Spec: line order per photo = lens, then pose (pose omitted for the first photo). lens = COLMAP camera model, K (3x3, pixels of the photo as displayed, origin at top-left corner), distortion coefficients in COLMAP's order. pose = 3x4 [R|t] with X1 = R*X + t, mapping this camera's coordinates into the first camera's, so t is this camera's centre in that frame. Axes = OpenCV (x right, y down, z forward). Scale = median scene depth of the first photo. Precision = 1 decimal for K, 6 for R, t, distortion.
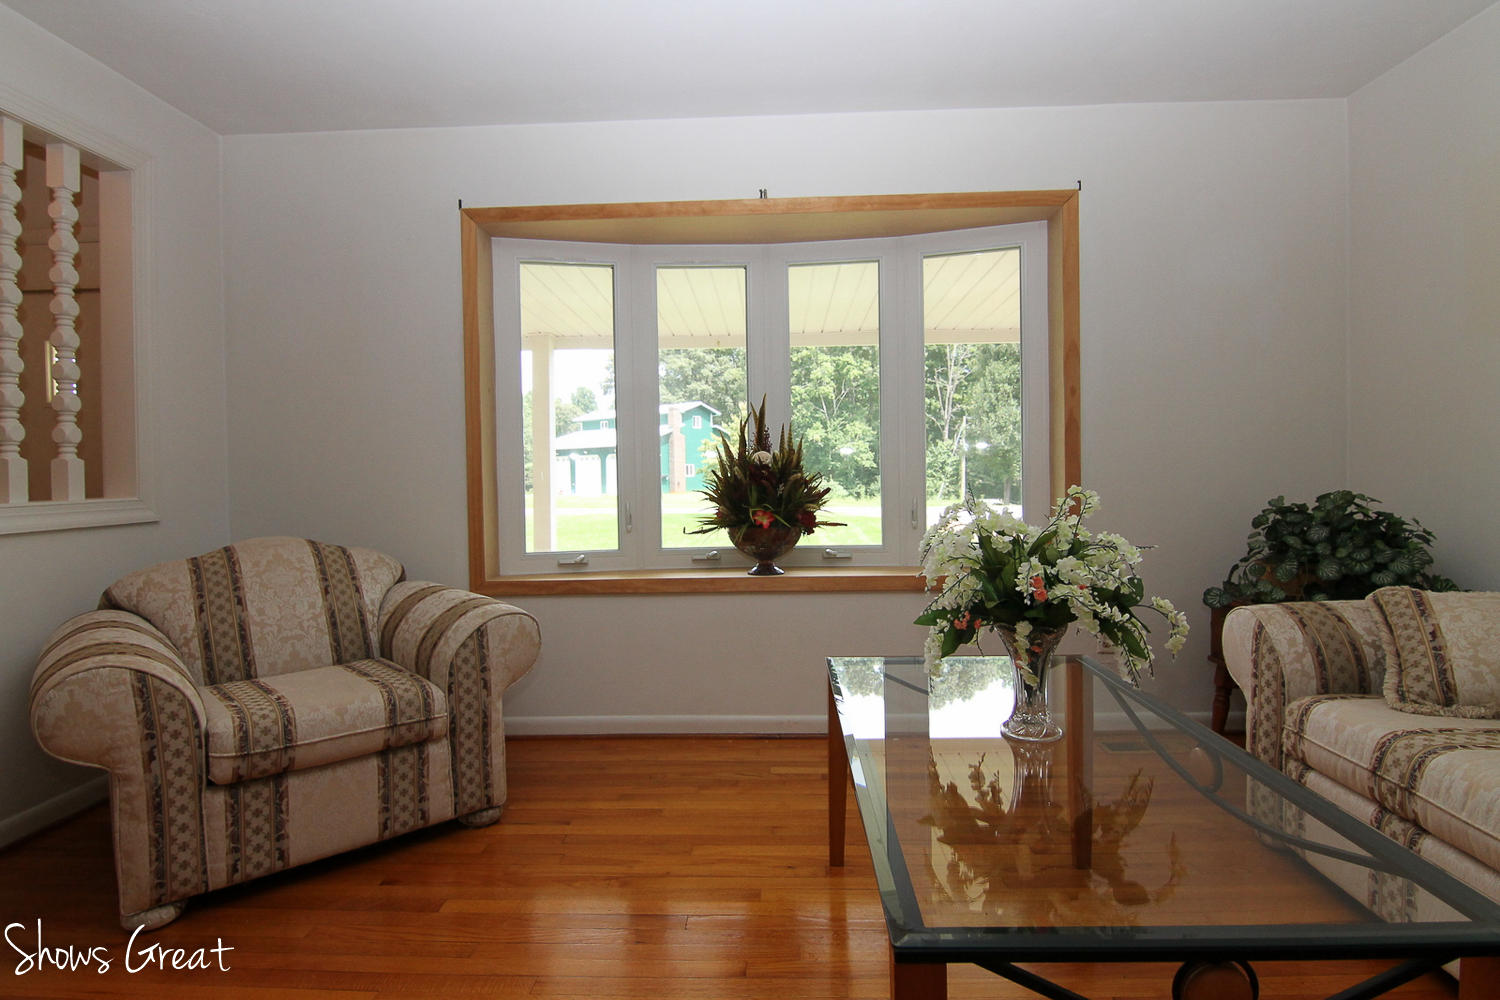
lens RADIAL K [[770.0, 0, 756.9], [0, 770.0, 495.3], [0, 0, 1]] dist [-0.003224, -0.010731]
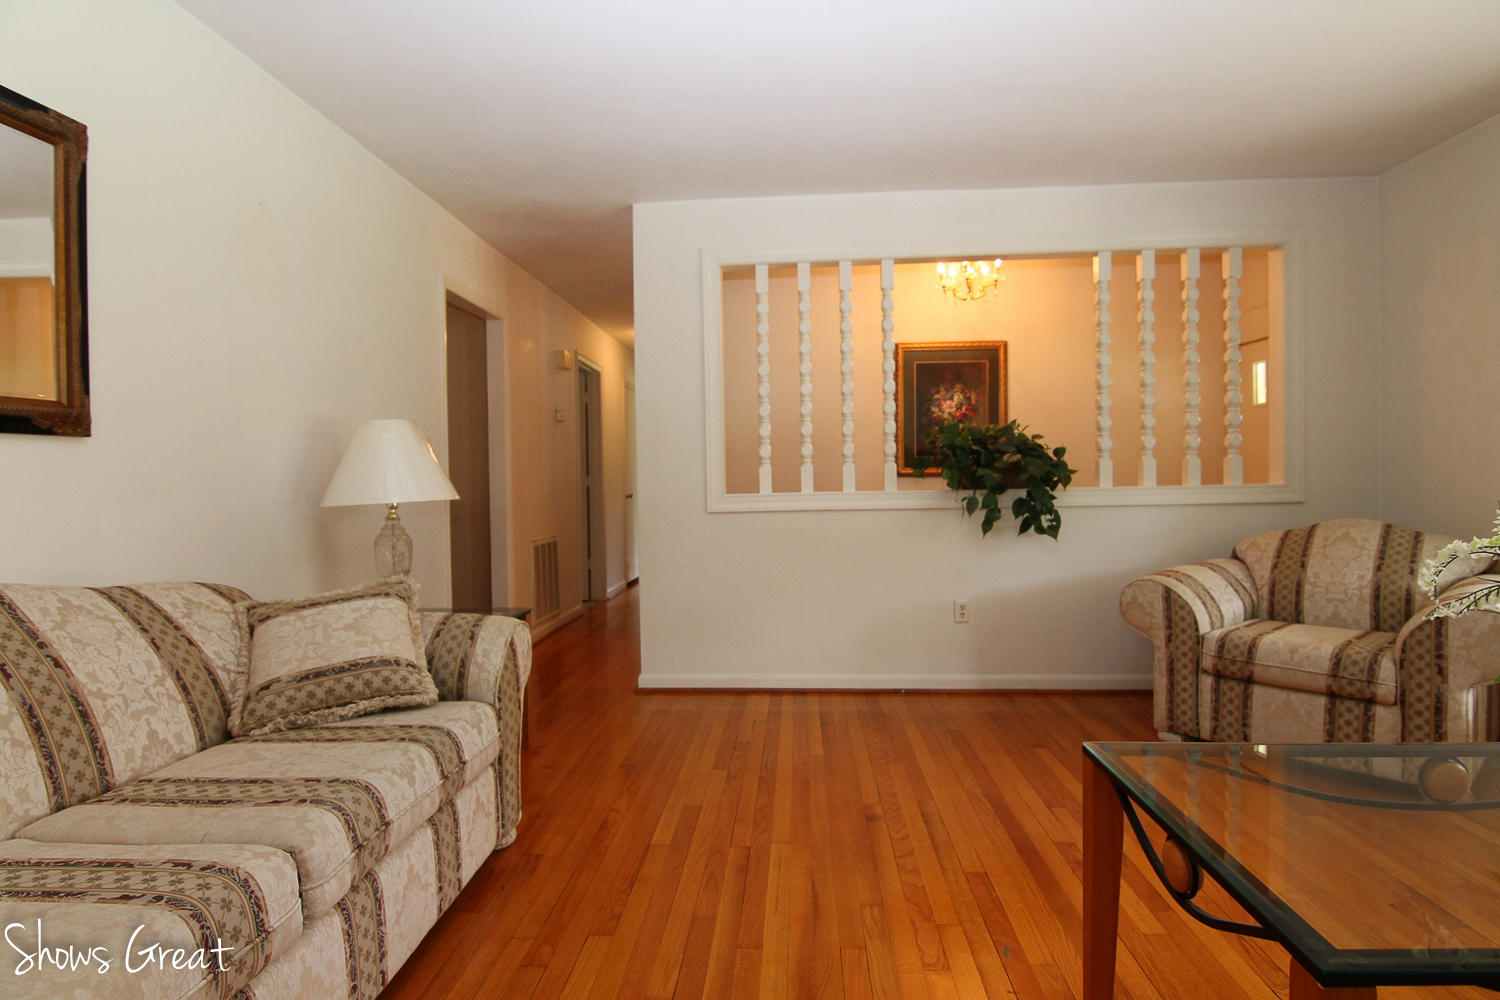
lens RADIAL K [[770.0, 0, 756.9], [0, 770.0, 495.3], [0, 0, 1]] dist [-0.003224, -0.010731]
pose [[-0.022557, 0.032380, -0.999221, 0.659909], [-0.010585, 0.999412, 0.032625, -0.013929], [0.999690, 0.011312, -0.022201, 0.095227]]
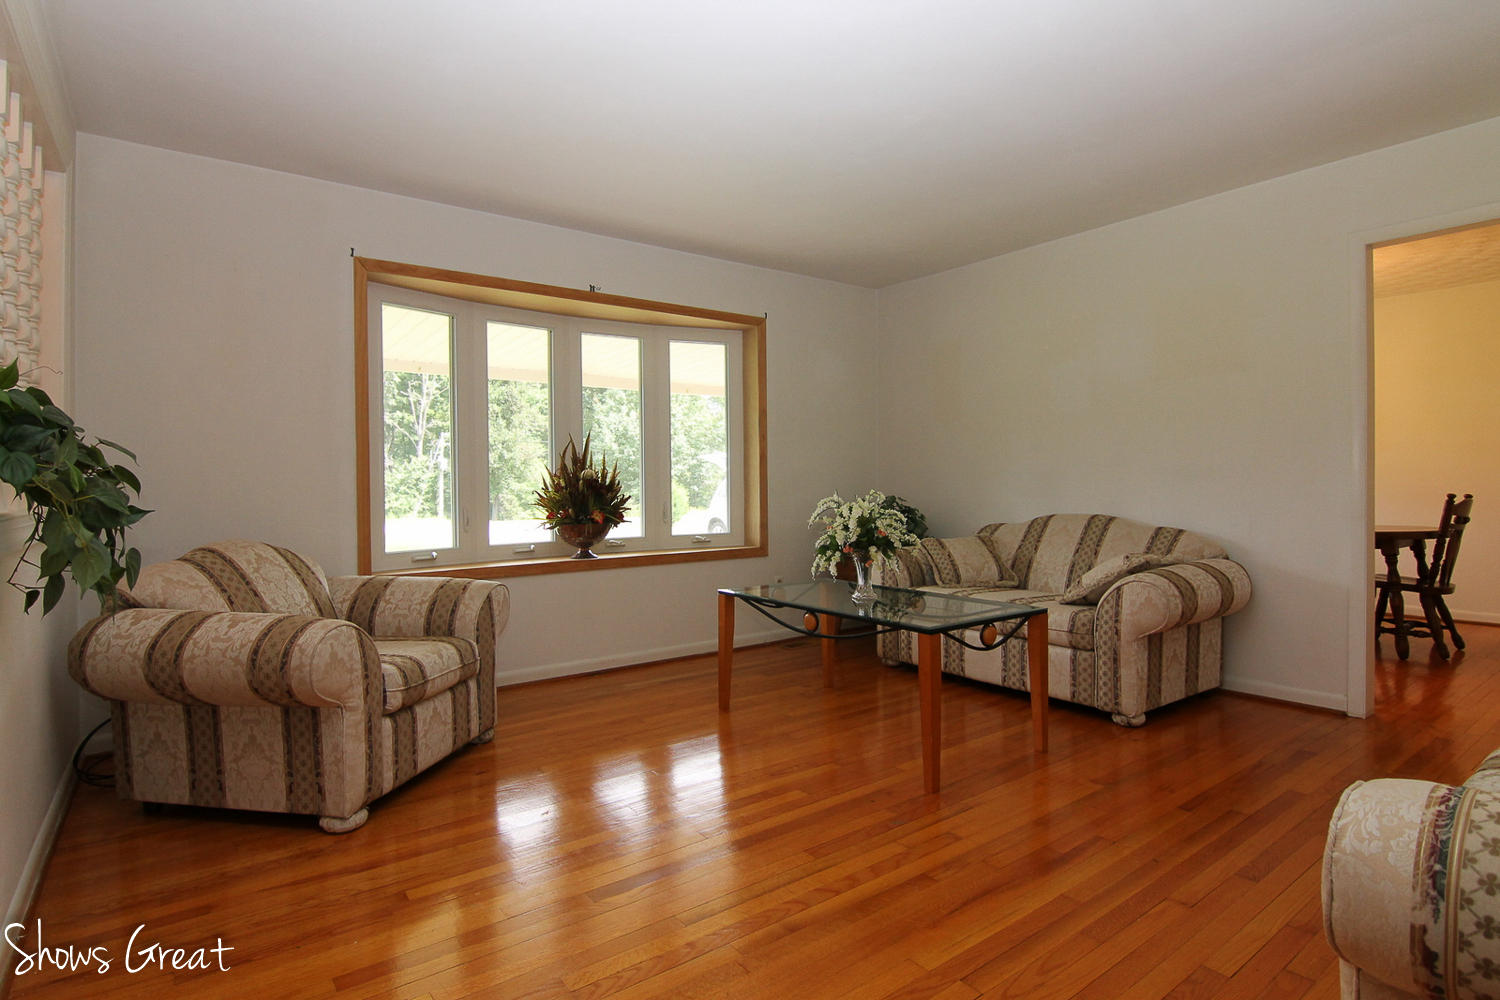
lens RADIAL K [[770.0, 0, 756.9], [0, 770.0, 495.3], [0, 0, 1]] dist [-0.003224, -0.010731]
pose [[0.776950, -0.001645, 0.629560, -0.812268], [0.016073, 0.999722, -0.017224, 0.023804], [-0.629357, 0.023501, 0.776761, -0.354936]]
